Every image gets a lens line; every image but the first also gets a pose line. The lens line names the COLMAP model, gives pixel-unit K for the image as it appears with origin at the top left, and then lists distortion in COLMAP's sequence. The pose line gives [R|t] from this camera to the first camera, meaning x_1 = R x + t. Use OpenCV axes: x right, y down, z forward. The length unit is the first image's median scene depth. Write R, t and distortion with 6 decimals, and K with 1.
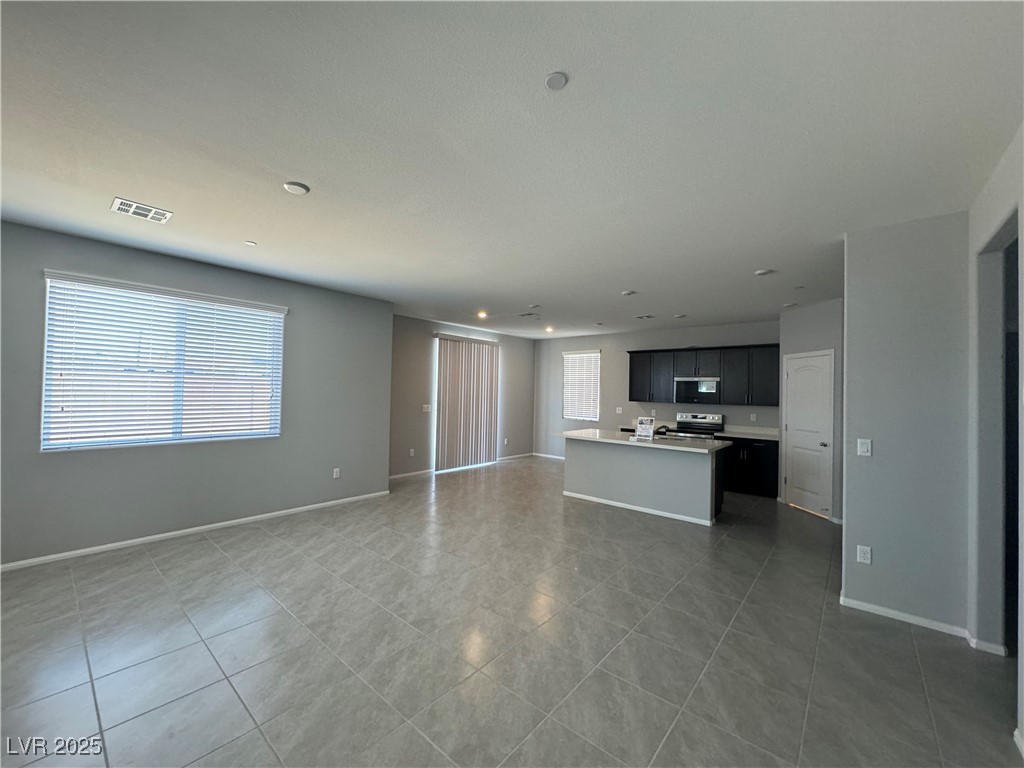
lens RADIAL K [[409.4, 0, 512.0], [0, 409.4, 384.0], [0, 0, 1]] dist [-0.000026, 0.000137]
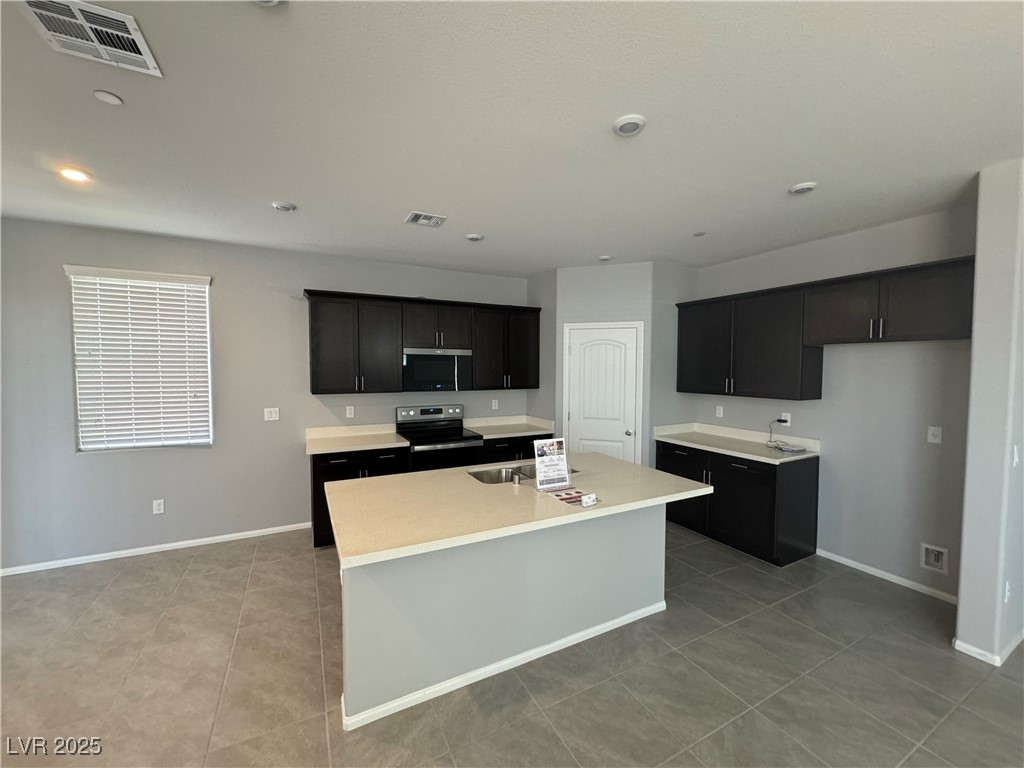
lens RADIAL K [[409.4, 0, 512.0], [0, 409.4, 384.0], [0, 0, 1]] dist [-0.000026, 0.000137]
pose [[0.383113, -0.063253, 0.921533, -0.080357], [-0.010601, 0.997286, 0.072860, -0.009926], [-0.923640, -0.037682, 0.381403, 0.651382]]
